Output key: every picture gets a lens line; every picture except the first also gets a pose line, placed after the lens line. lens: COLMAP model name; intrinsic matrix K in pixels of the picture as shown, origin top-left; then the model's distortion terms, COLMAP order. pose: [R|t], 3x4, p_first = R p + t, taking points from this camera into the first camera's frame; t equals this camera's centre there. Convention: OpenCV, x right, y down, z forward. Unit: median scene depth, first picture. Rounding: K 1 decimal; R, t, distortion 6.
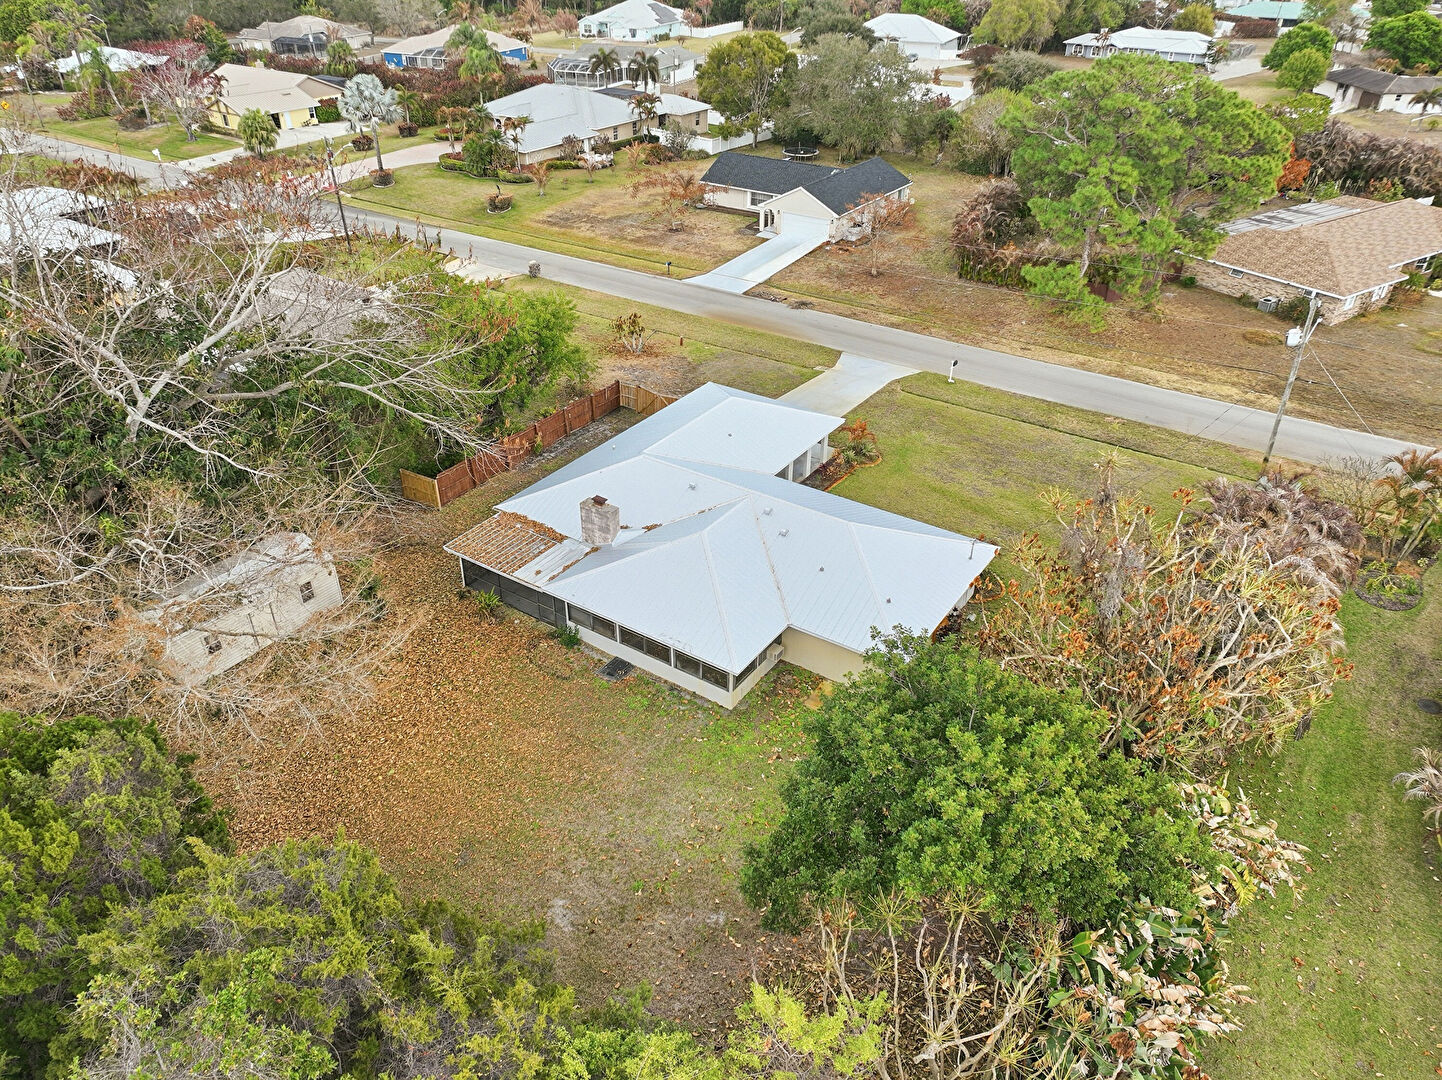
lens RADIAL K [[1017.0, 0, 713.0], [0, 1017.0, 537.5], [0, 0, 1]] dist [-0.002414, 0.005041]
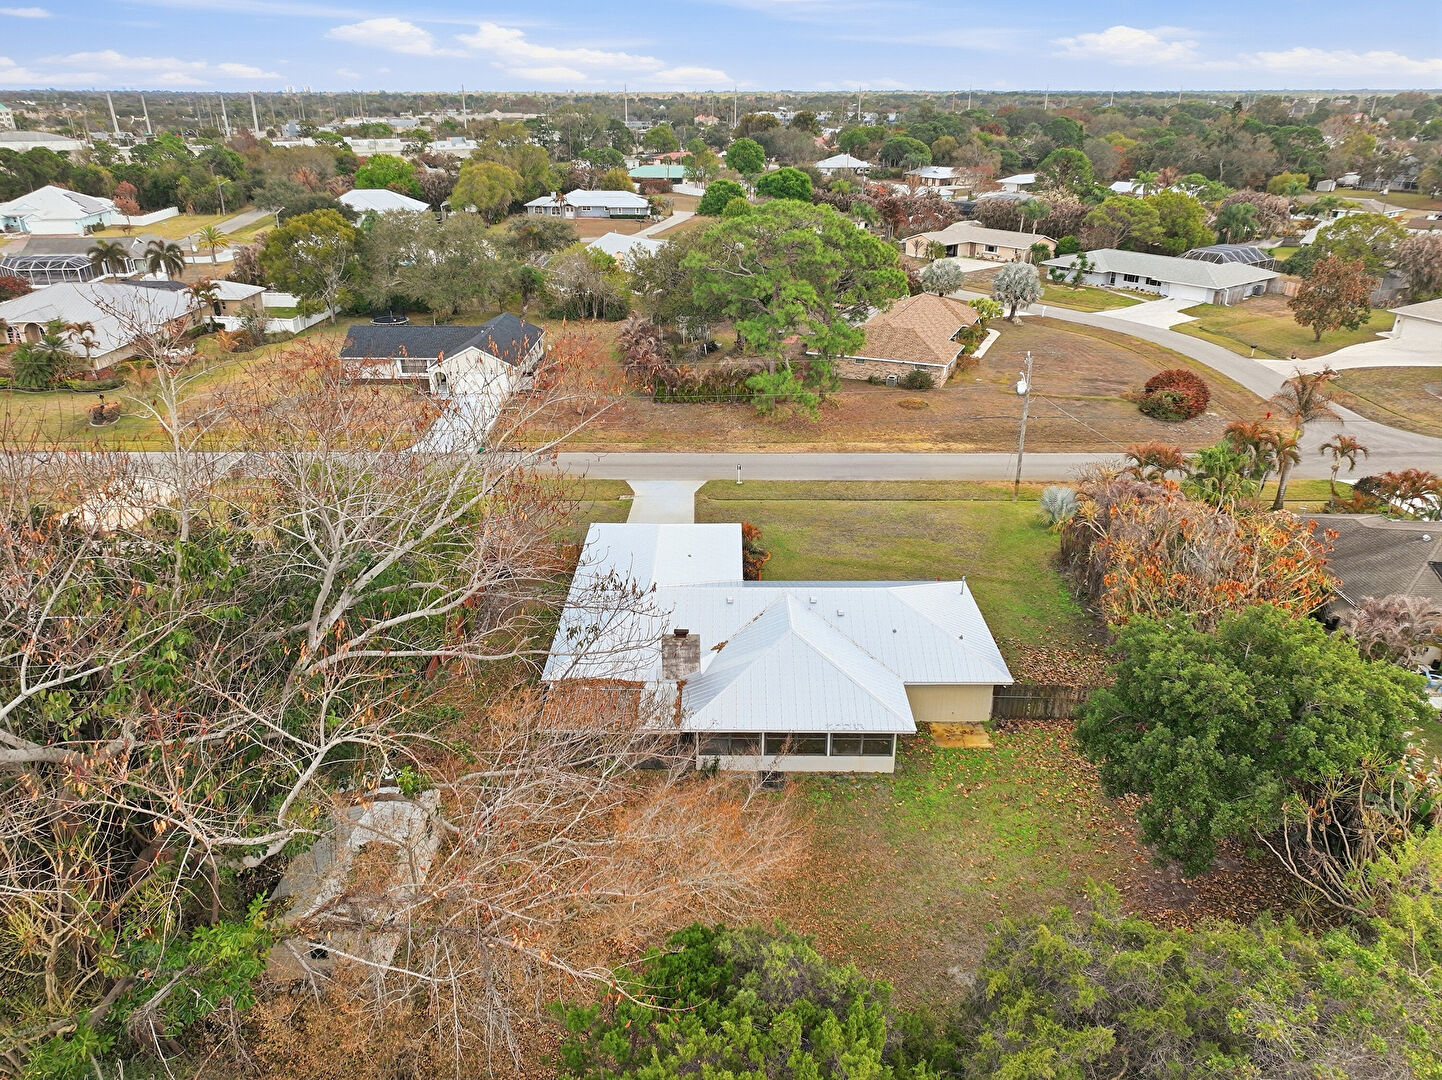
lens RADIAL K [[1017.0, 0, 723.7], [0, 1017.0, 543.7], [0, 0, 1]] dist [-0.002414, 0.005041]
pose [[0.828905, -0.230296, 0.509784, -0.301006], [0.298472, 0.952840, -0.054866, -0.027770], [-0.473107, 0.197635, 0.858551, 0.050019]]
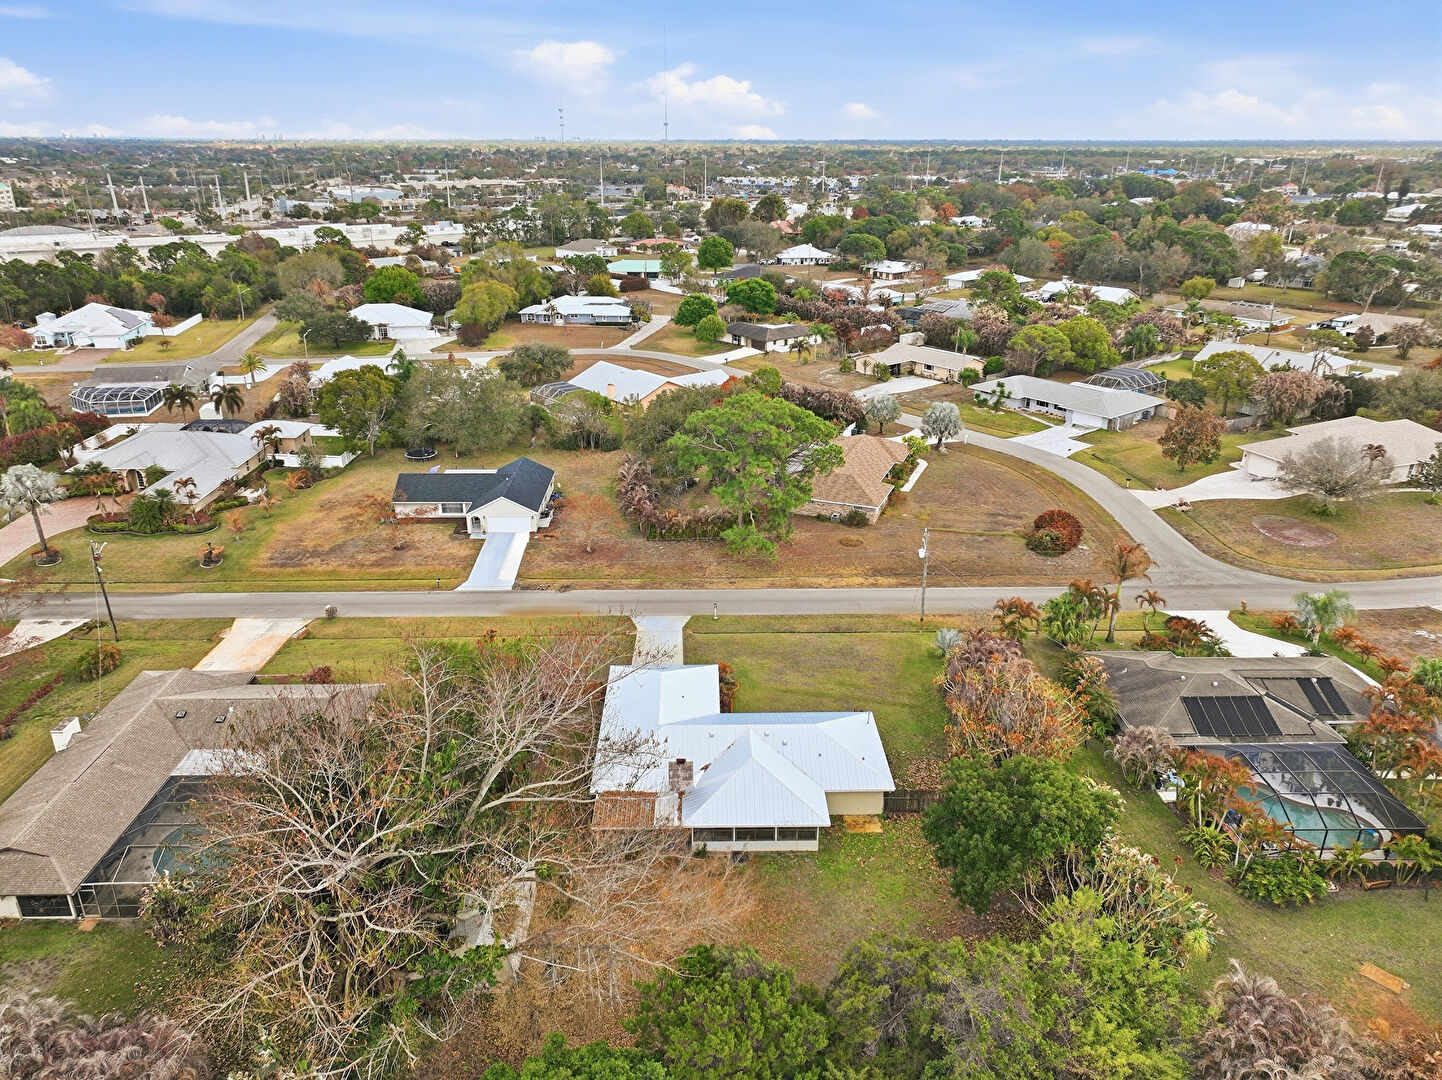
lens RADIAL K [[1017.0, 0, 726.6], [0, 1017.0, 542.2], [0, 0, 1]] dist [-0.002414, 0.005041]
pose [[0.811417, -0.216158, 0.543027, -0.438451], [0.307985, 0.947769, -0.082936, -0.107617], [-0.496737, 0.234540, 0.835610, -0.222670]]
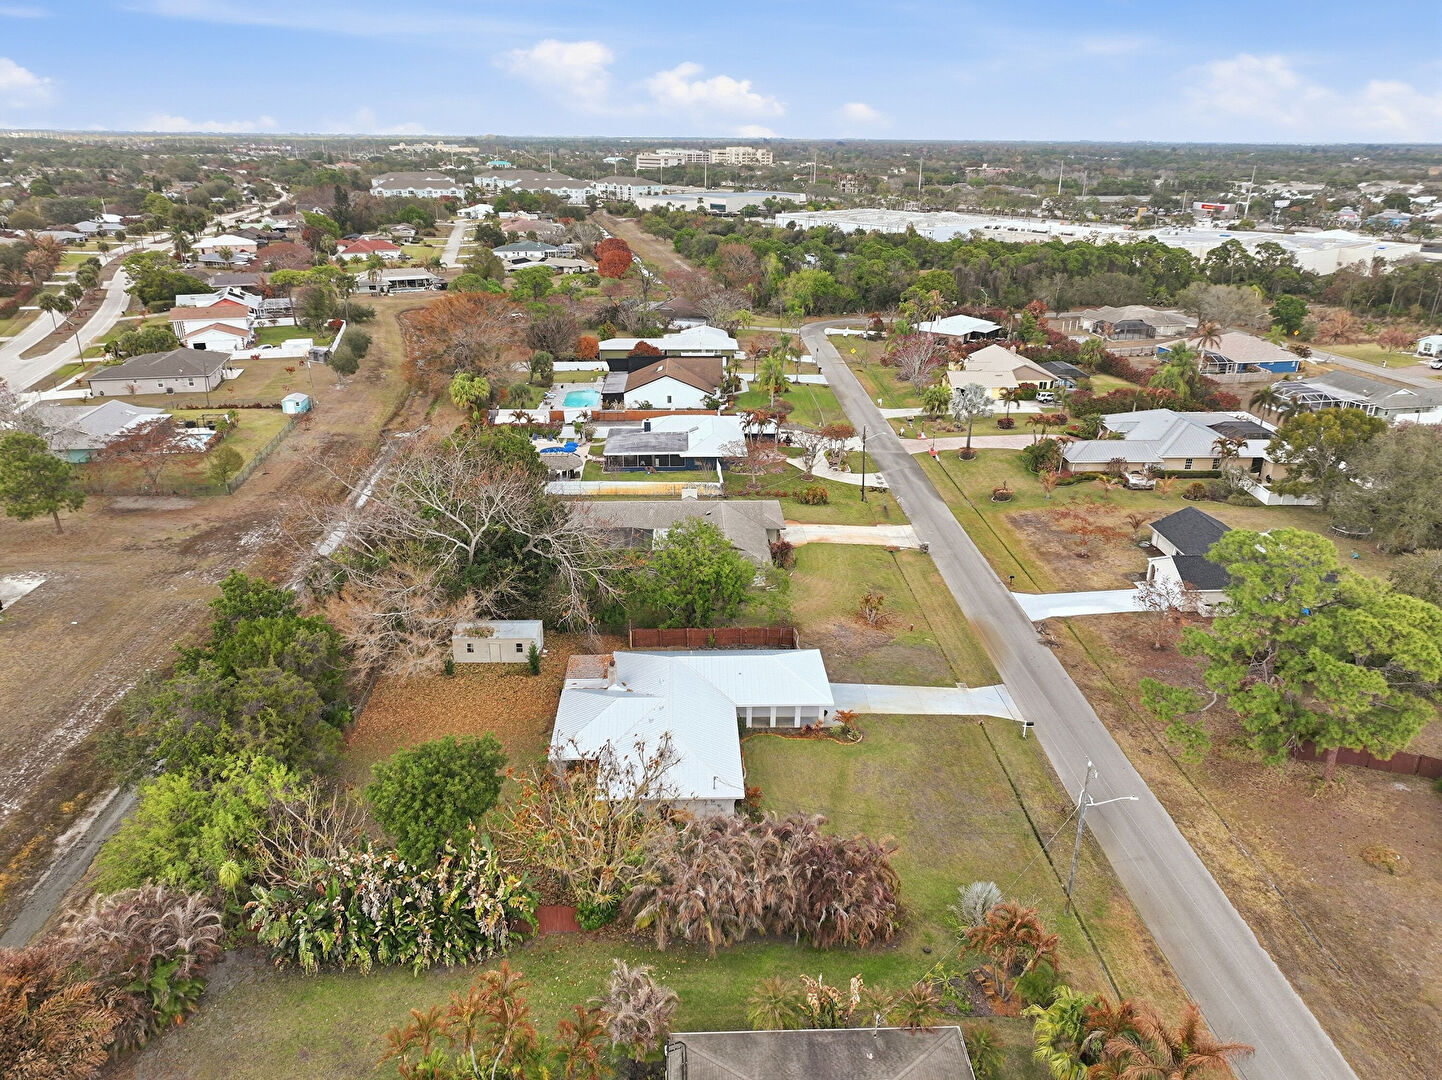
lens RADIAL K [[1017.0, 0, 723.1], [0, 1017.0, 545.6], [0, 0, 1]] dist [-0.002414, 0.005041]
pose [[0.592488, 0.303107, -0.746380, 0.693289], [-0.430967, 0.902043, 0.024213, -0.190773], [0.680606, 0.307319, 0.665079, -0.079903]]
